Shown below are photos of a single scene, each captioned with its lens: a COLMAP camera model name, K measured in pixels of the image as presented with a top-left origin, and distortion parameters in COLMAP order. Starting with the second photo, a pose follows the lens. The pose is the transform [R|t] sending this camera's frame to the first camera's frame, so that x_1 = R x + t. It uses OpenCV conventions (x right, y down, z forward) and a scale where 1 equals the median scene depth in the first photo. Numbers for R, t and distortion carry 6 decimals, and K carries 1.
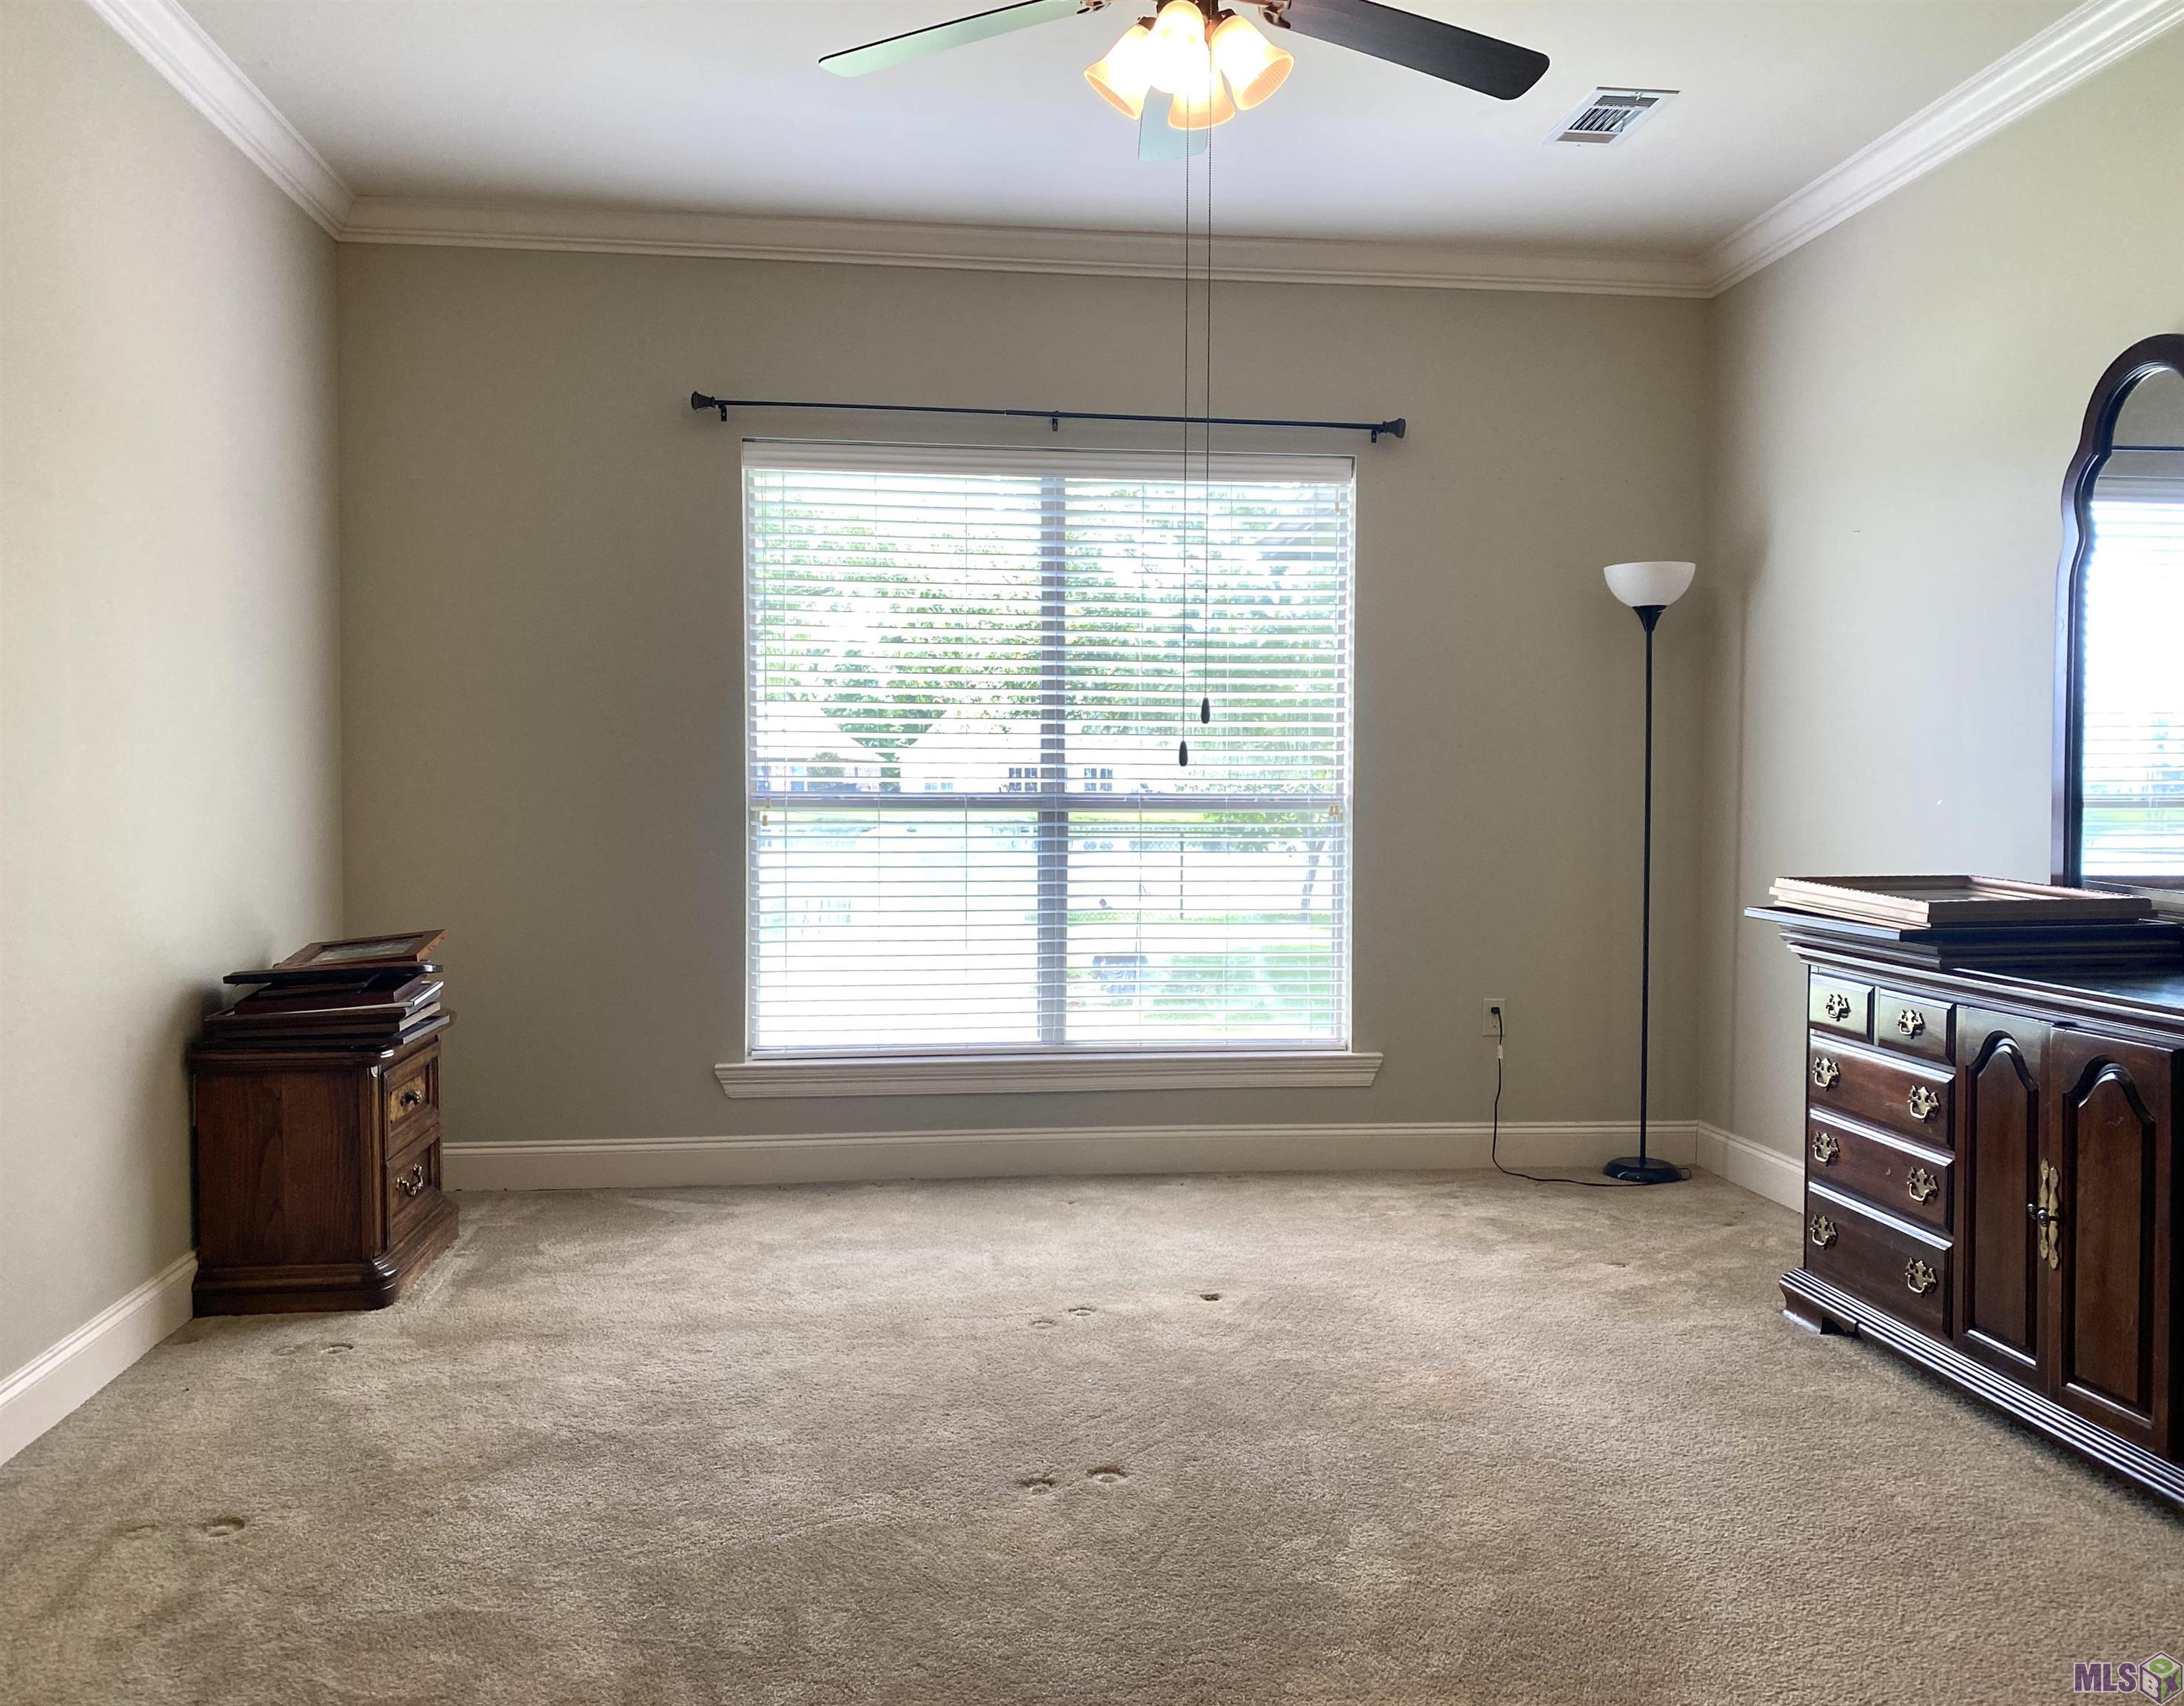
lens RADIAL K [[1760.9, 0, 1092.0], [0, 1760.9, 853.0], [0, 0, 1]] dist [0.006554, -0.001316]
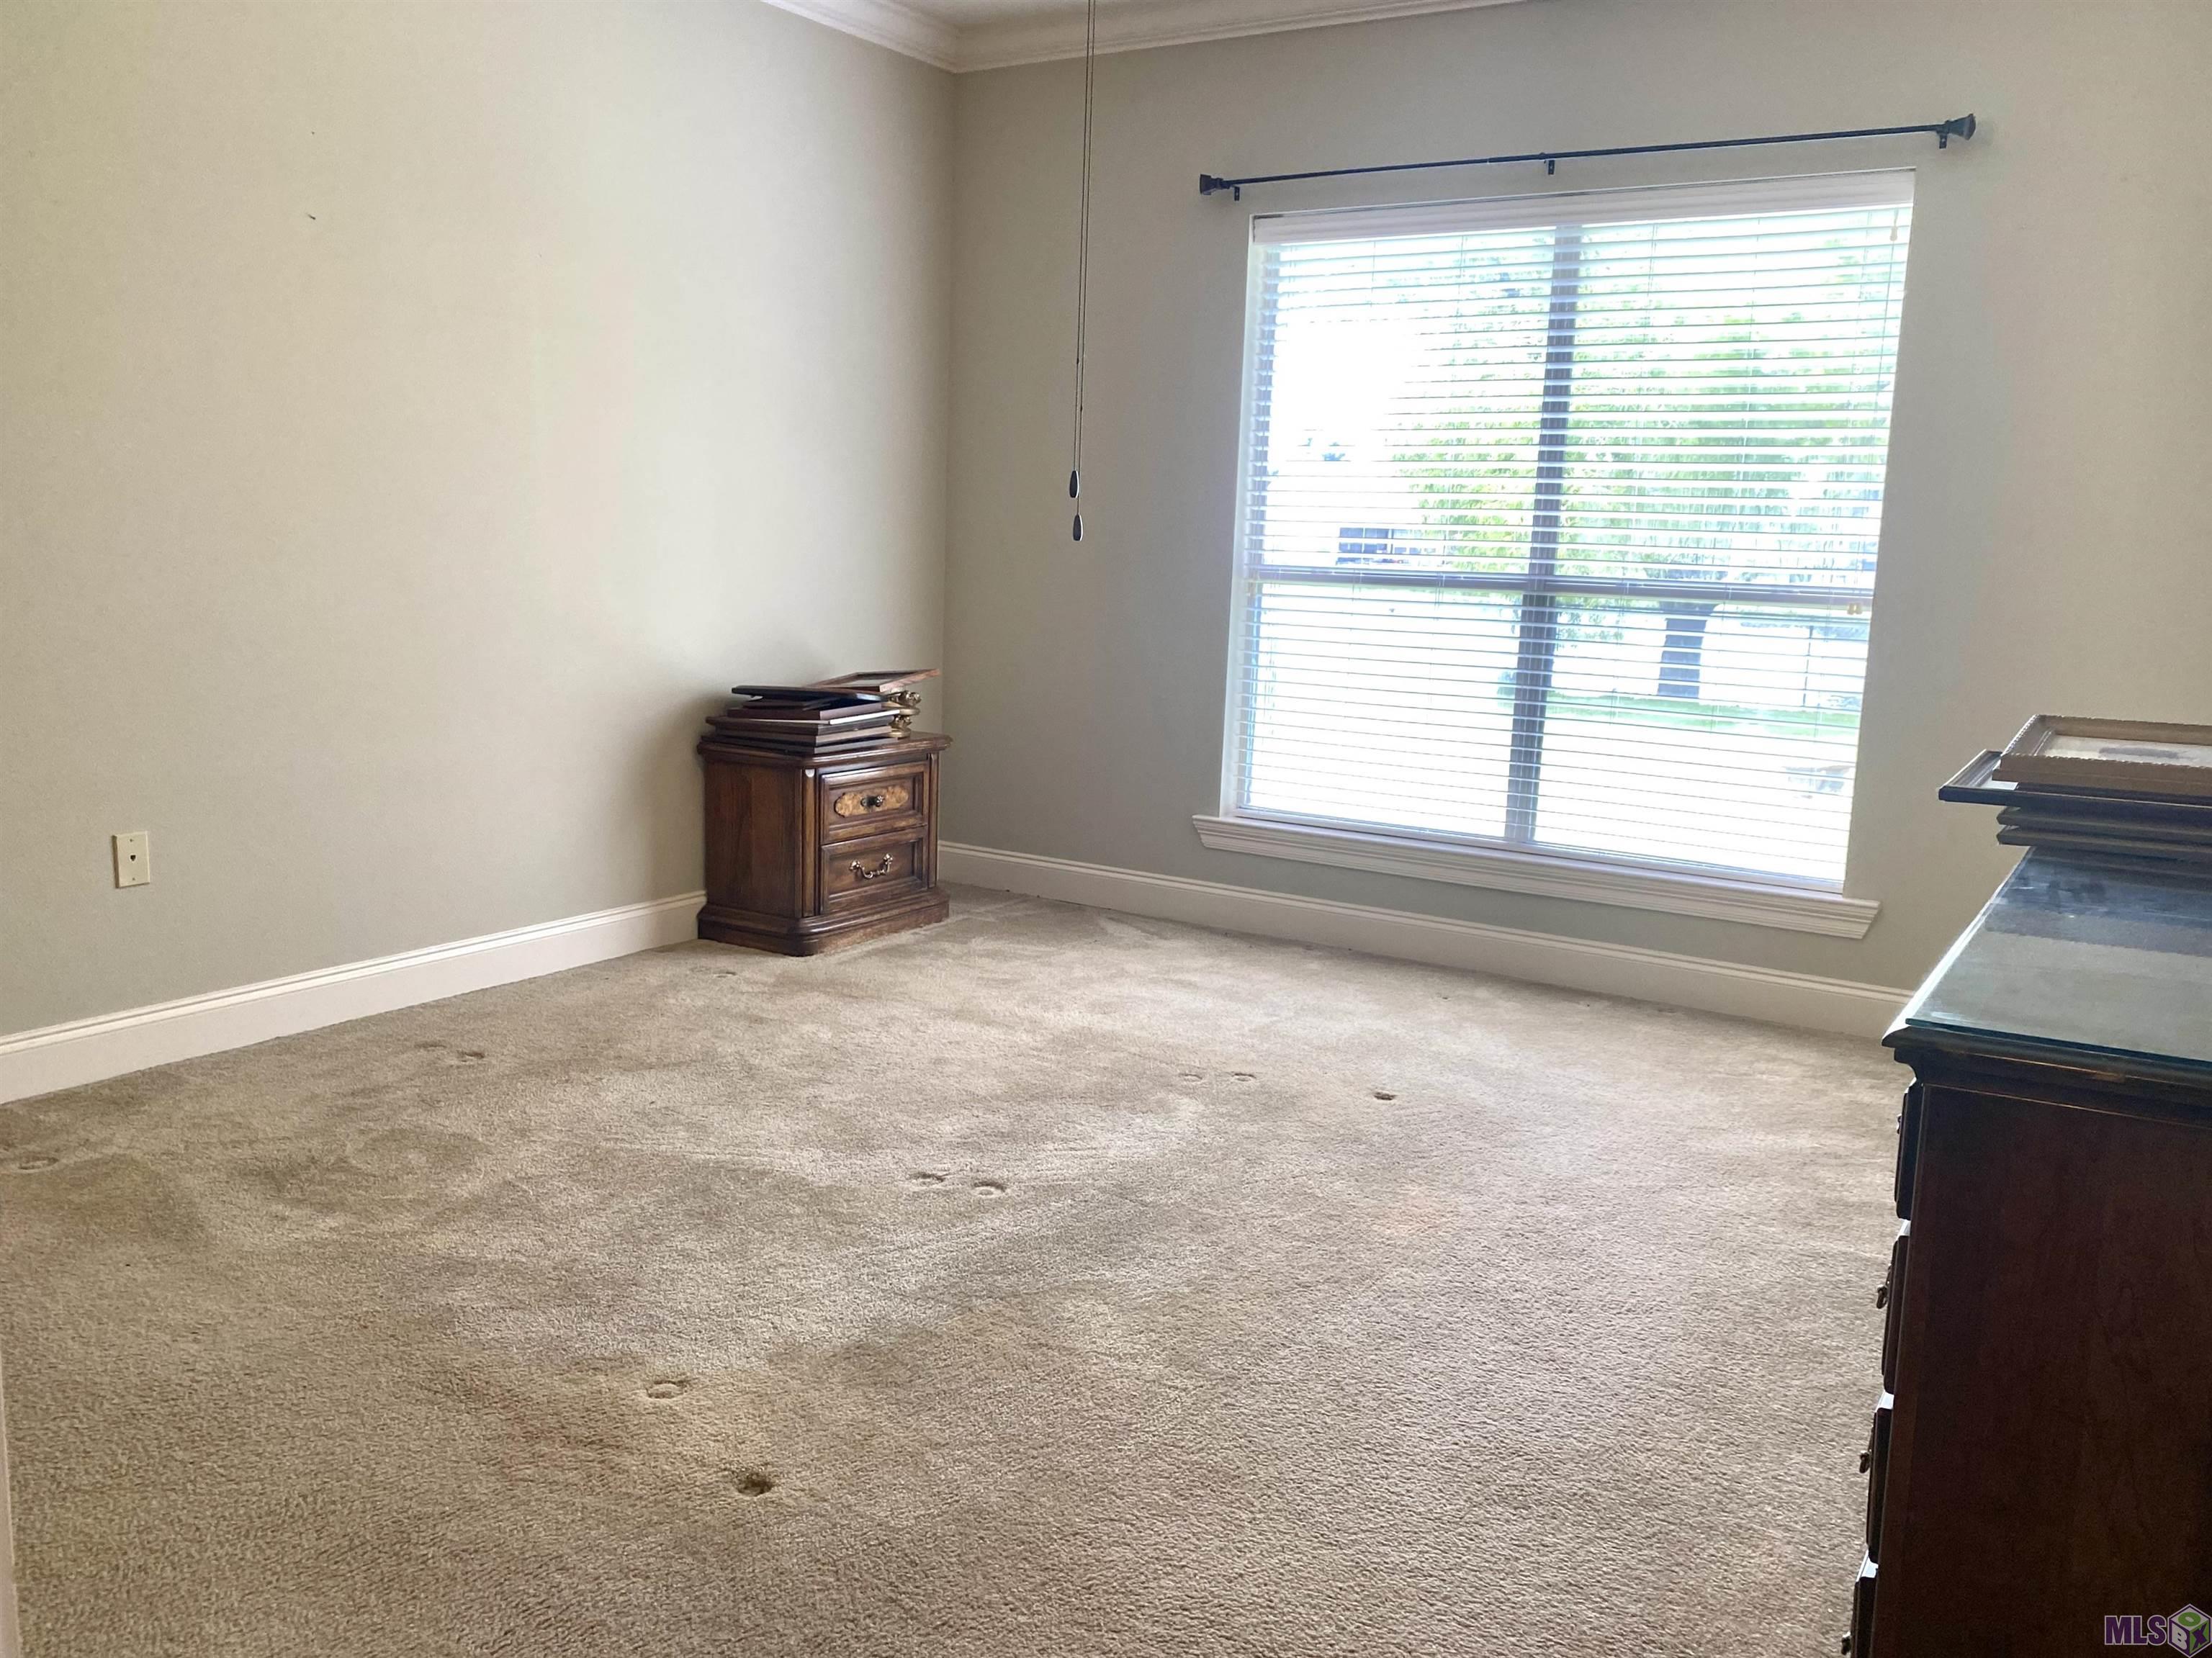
lens RADIAL K [[1732.5, 0, 1106.0], [0, 1732.5, 829.0], [0, 0, 1]] dist [0.090277, -0.164568]
pose [[0.774716, 0.127705, -0.619279, 0.539404], [-0.056594, 0.989466, 0.133243, -0.014892], [0.629772, -0.068178, 0.773783, 0.166578]]
